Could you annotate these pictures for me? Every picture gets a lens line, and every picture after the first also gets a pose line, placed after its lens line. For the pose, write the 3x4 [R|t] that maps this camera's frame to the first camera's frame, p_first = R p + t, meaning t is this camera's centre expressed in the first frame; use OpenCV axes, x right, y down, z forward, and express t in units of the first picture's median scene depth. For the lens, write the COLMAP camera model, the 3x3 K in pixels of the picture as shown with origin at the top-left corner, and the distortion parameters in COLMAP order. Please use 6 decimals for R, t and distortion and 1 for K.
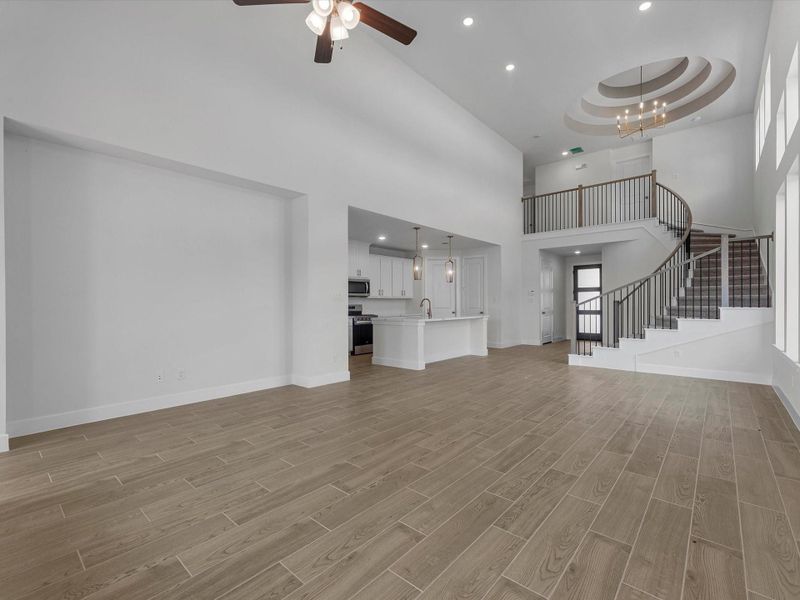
lens RADIAL K [[367.5, 0, 400.3], [0, 367.5, 305.7], [0, 0, 1]] dist [-0.001208, -0.000008]
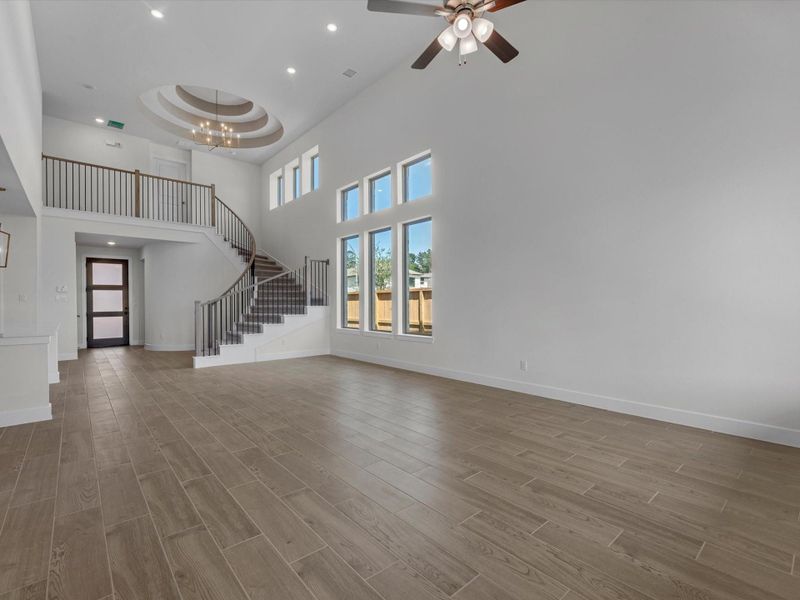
lens RADIAL K [[367.5, 0, 400.3], [0, 367.5, 305.7], [0, 0, 1]] dist [-0.001208, -0.000008]
pose [[0.140530, -0.008214, 0.990042, -0.510112], [0.007467, 0.999946, 0.007236, -0.004793], [-0.990048, 0.006376, 0.140584, 0.424943]]
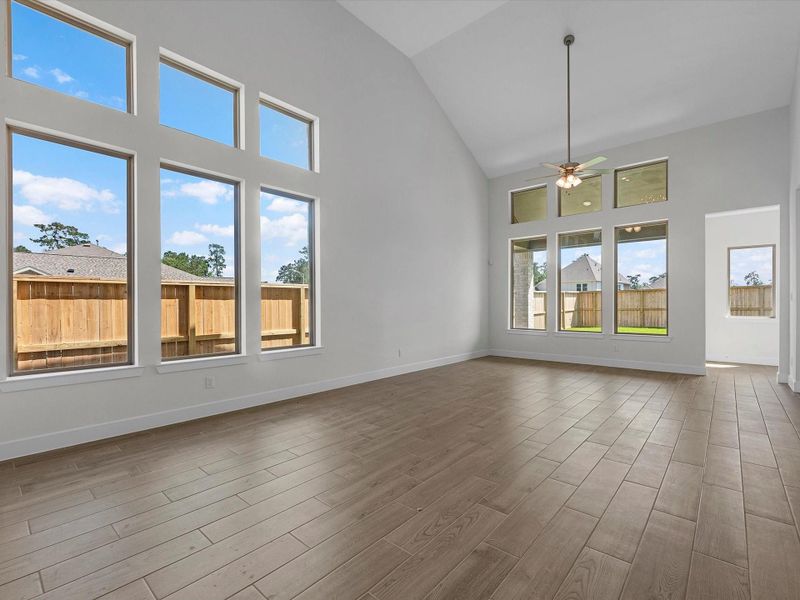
lens RADIAL K [[367.5, 0, 400.3], [0, 367.5, 305.7], [0, 0, 1]] dist [-0.001208, -0.000008]
pose [[-0.999958, 0.002827, 0.008770, 0.357268], [0.002903, 0.999959, 0.008635, -0.009381], [-0.008745, 0.008660, -0.999924, 1.362673]]
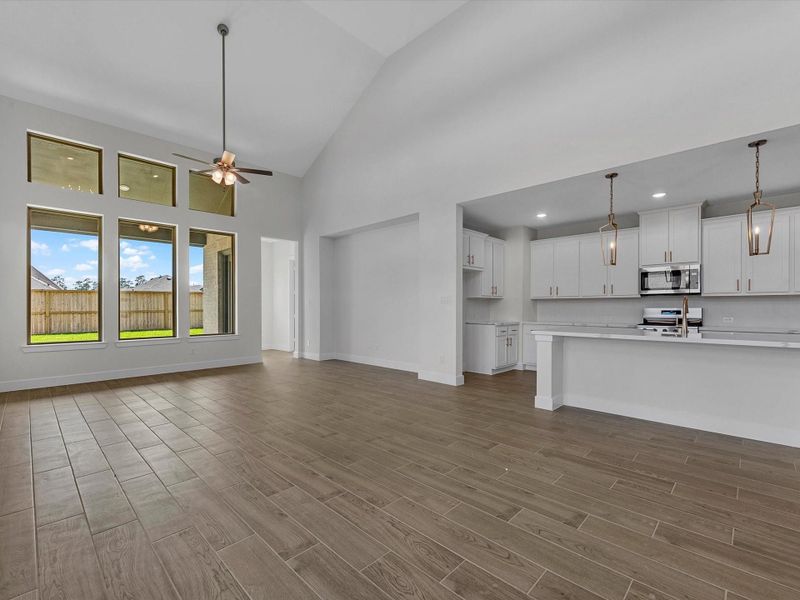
lens RADIAL K [[367.5, 0, 400.3], [0, 367.5, 305.7], [0, 0, 1]] dist [-0.001208, -0.000008]
pose [[-0.054229, -0.002567, -0.998525, 0.807757], [-0.005310, 0.999983, -0.002283, -0.005153], [0.998514, 0.005178, -0.054242, 0.888659]]
